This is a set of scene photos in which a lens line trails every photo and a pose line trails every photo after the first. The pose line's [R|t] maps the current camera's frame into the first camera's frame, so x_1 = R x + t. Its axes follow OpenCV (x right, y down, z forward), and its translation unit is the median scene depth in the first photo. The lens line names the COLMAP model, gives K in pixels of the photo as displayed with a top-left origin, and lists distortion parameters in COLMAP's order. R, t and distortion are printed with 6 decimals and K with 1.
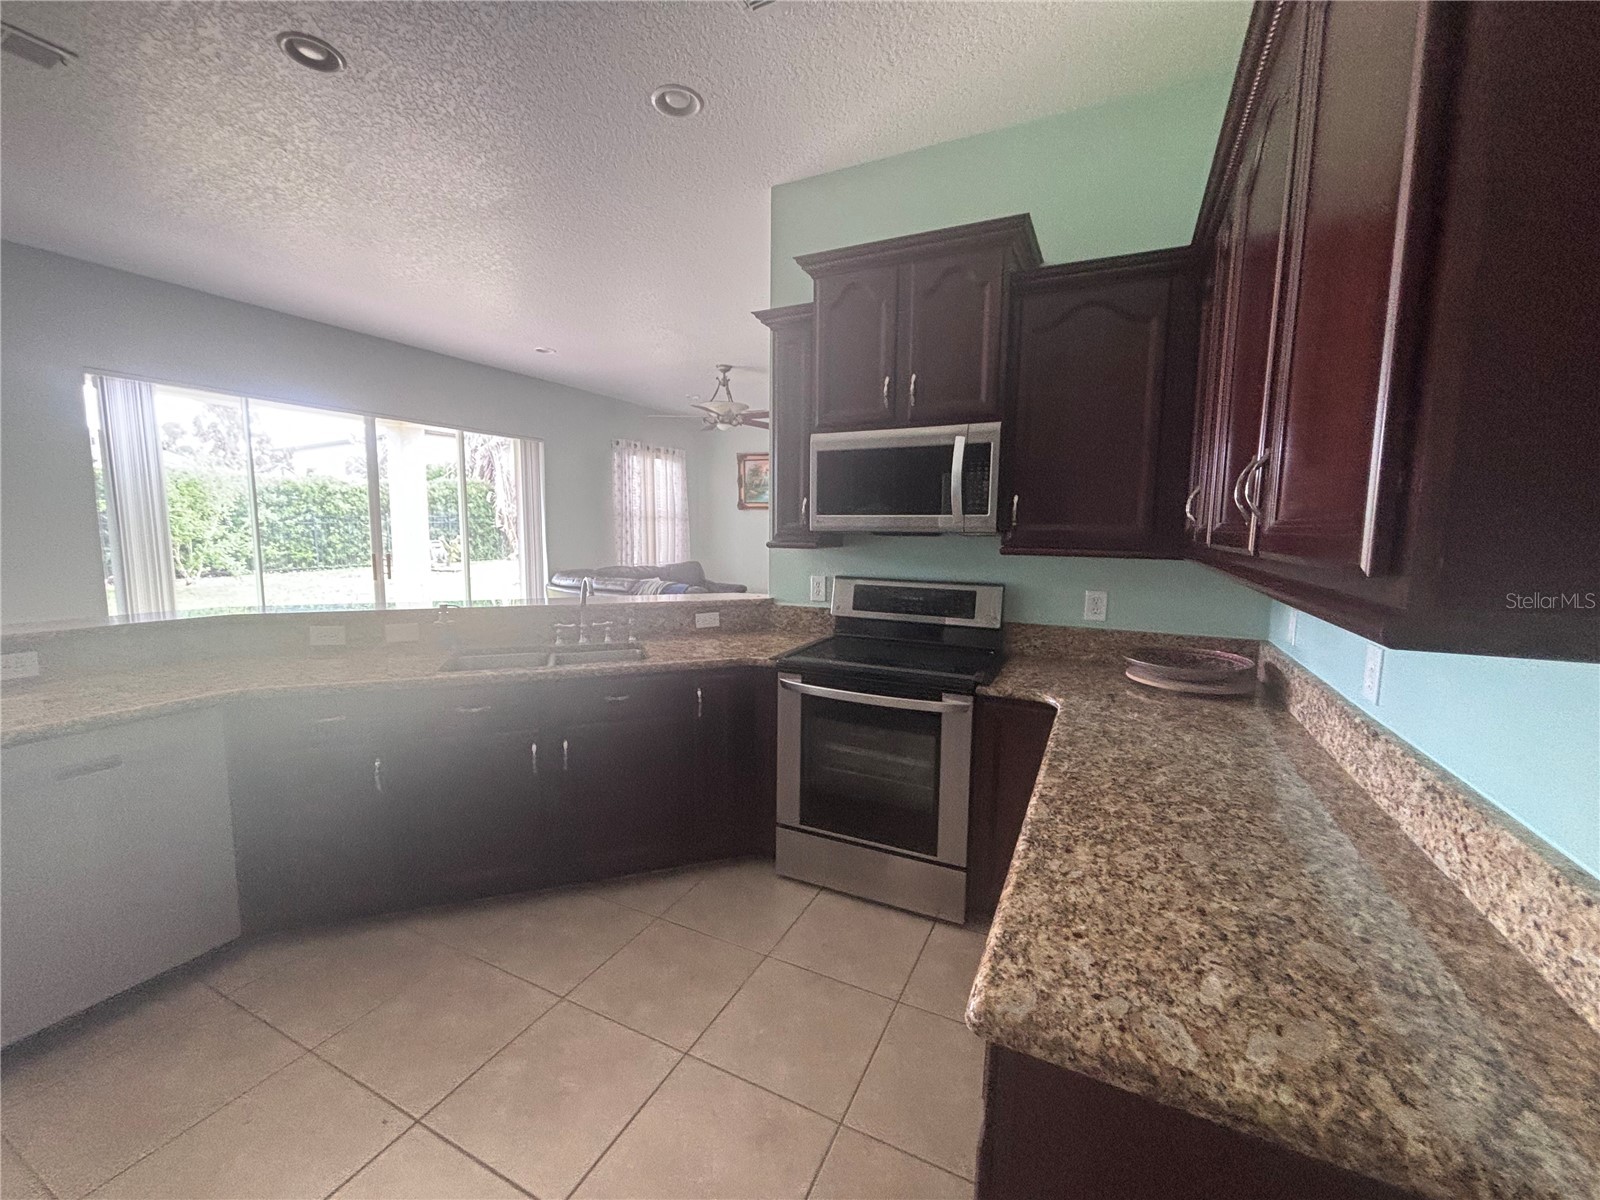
lens RADIAL K [[641.1, 0, 800.0], [0, 641.1, 600.0], [0, 0, 1]] dist [0.003001, 0.000191]
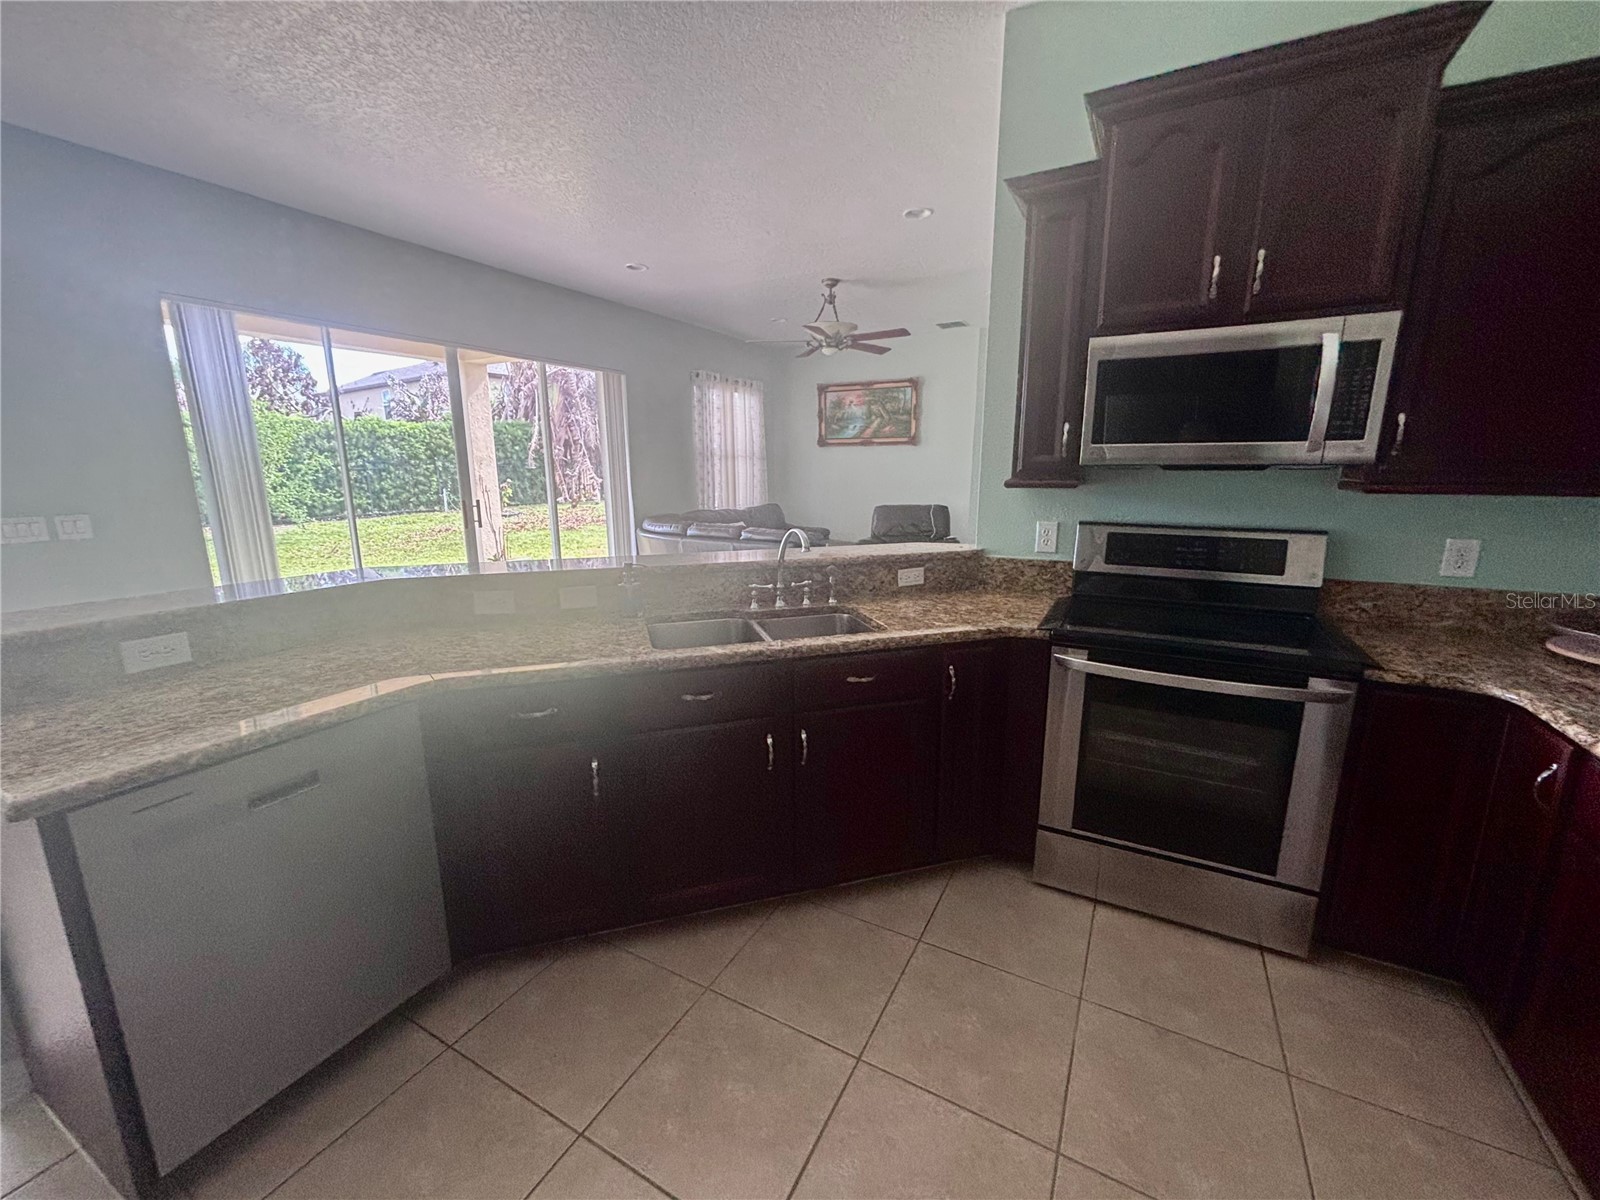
lens RADIAL K [[643.0, 0, 804.2], [0, 643.0, 600.6], [0, 0, 1]] dist [-0.000124, -0.000582]
pose [[0.999056, -0.006659, -0.042920, -0.107321], [0.010644, 0.995579, 0.093319, -0.007516], [0.042109, -0.093687, 0.994711, 0.067091]]
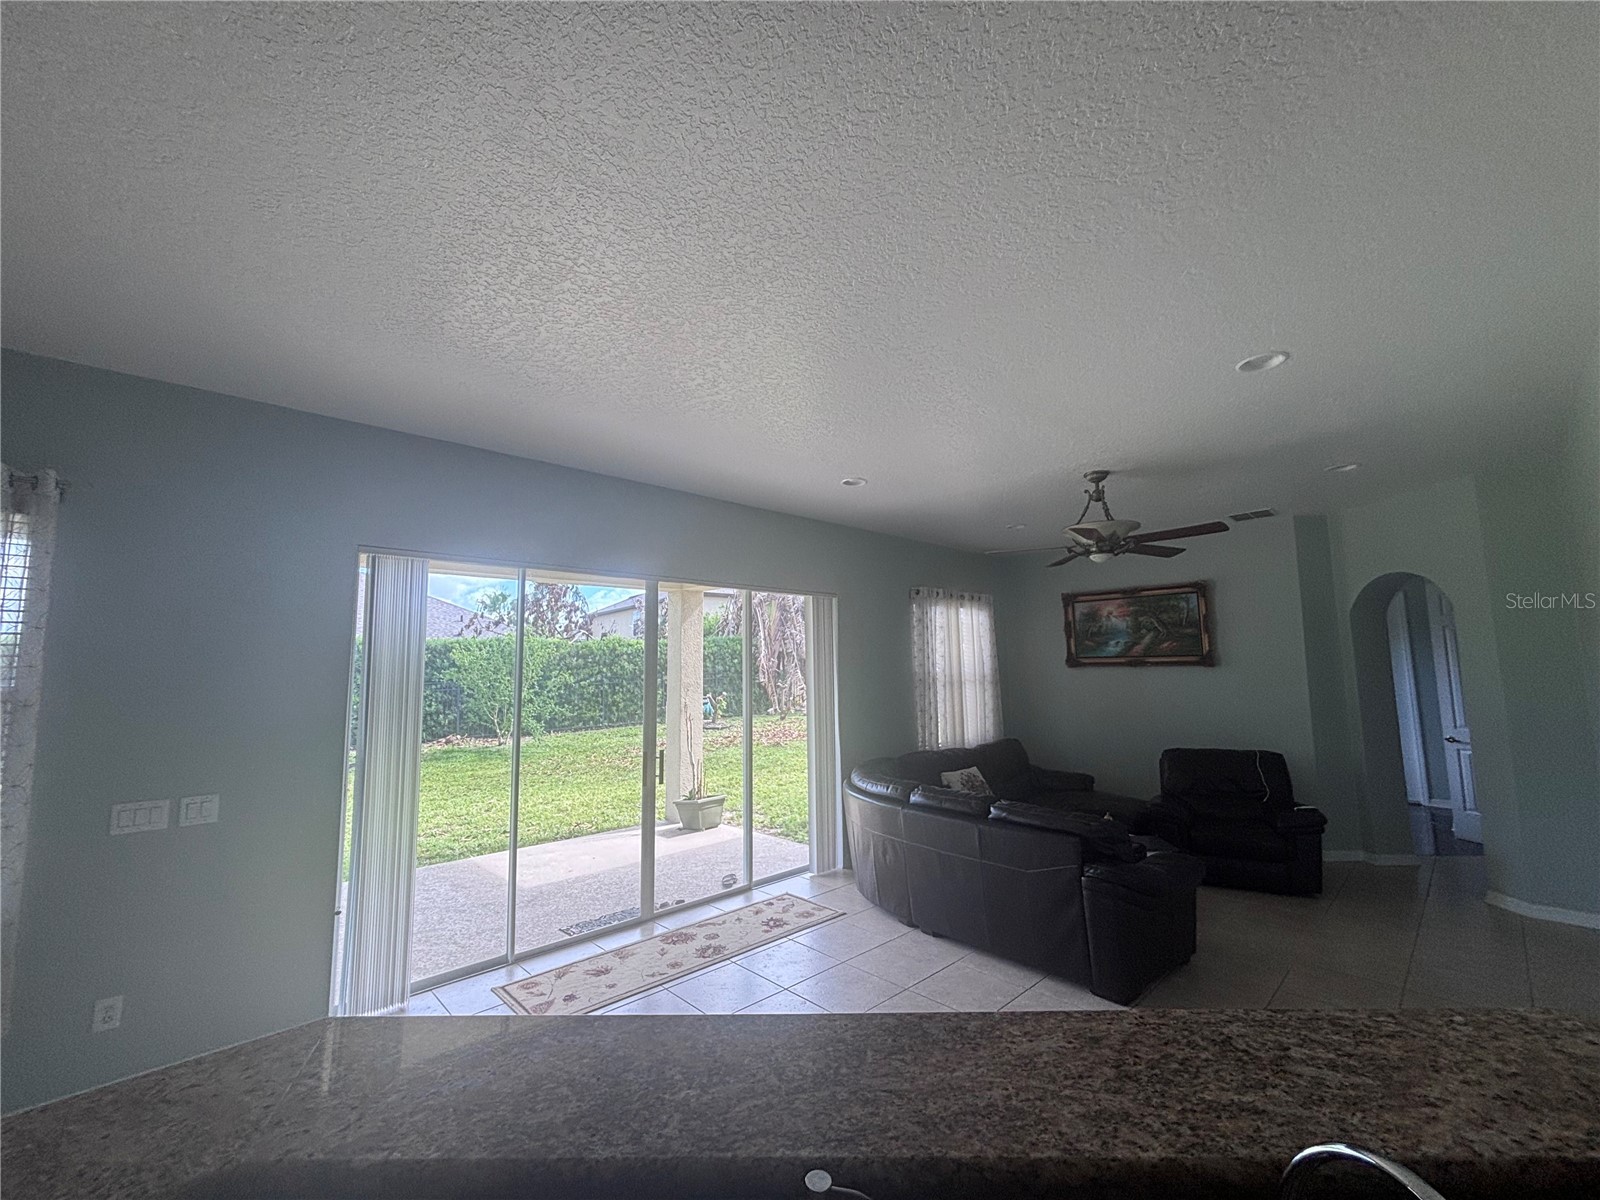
lens RADIAL K [[647.3, 0, 806.9], [0, 647.3, 603.5], [0, 0, 1]] dist [0.064770, -0.000010]
pose [[0.938848, -0.060045, -0.339056, -0.161238], [-0.013328, 0.977604, -0.210033, -0.067157], [0.344073, 0.201707, 0.917021, 0.244219]]
